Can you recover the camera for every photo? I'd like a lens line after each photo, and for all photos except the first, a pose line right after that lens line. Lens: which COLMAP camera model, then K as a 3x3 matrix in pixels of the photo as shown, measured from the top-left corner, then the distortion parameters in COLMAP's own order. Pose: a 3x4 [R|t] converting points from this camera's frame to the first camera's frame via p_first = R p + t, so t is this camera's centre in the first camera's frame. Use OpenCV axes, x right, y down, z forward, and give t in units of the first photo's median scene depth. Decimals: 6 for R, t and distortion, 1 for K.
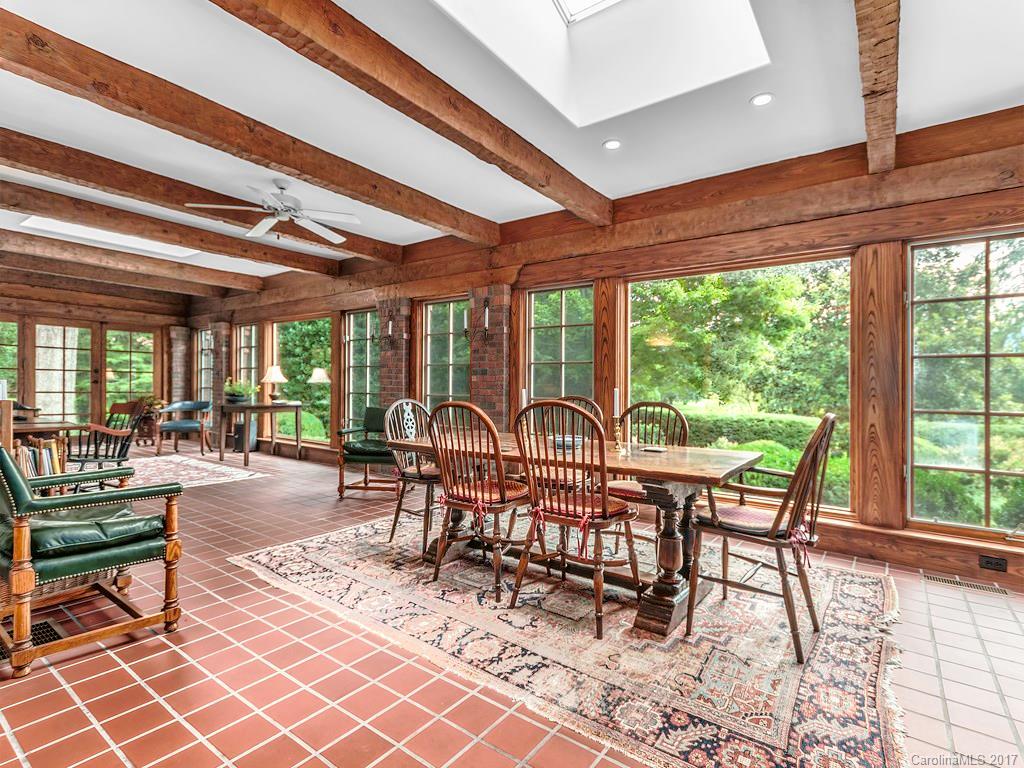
lens RADIAL K [[507.2, 0, 499.9], [0, 507.2, 385.5], [0, 0, 1]] dist [0.011271, -0.000106]
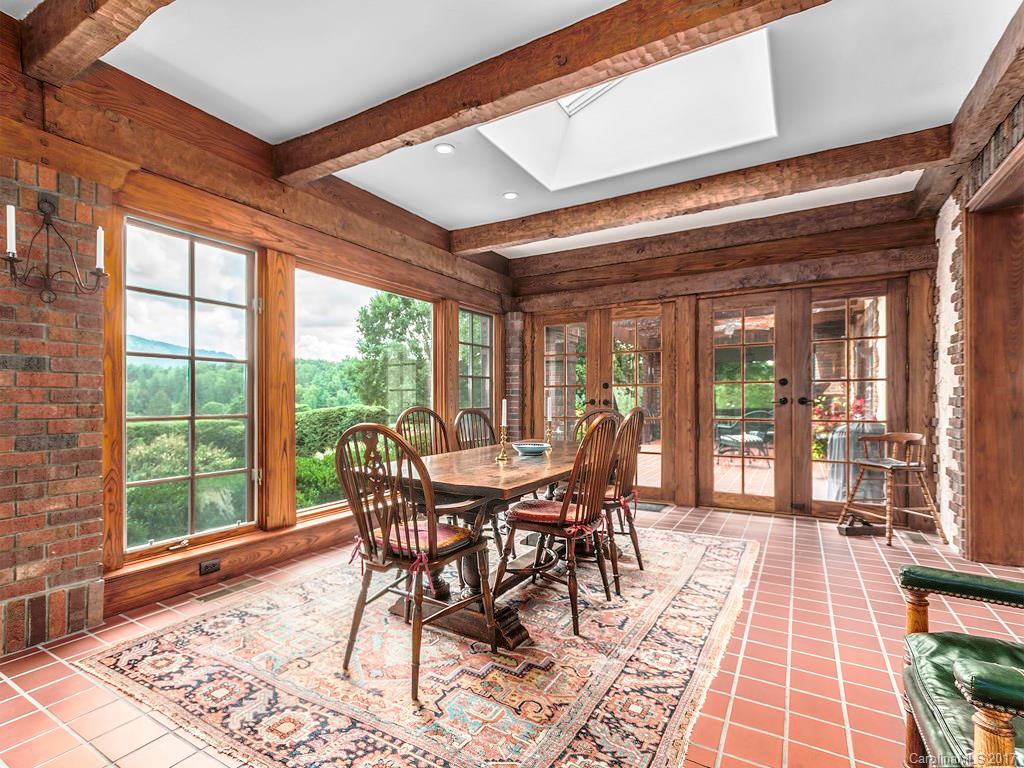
lens RADIAL K [[507.2, 0, 499.9], [0, 507.2, 385.5], [0, 0, 1]] dist [0.011271, -0.000106]
pose [[-0.110392, 0.012042, 0.993815, -0.630758], [0.000516, 0.999927, -0.012058, -0.003560], [-0.993888, -0.000818, -0.110390, 0.823099]]
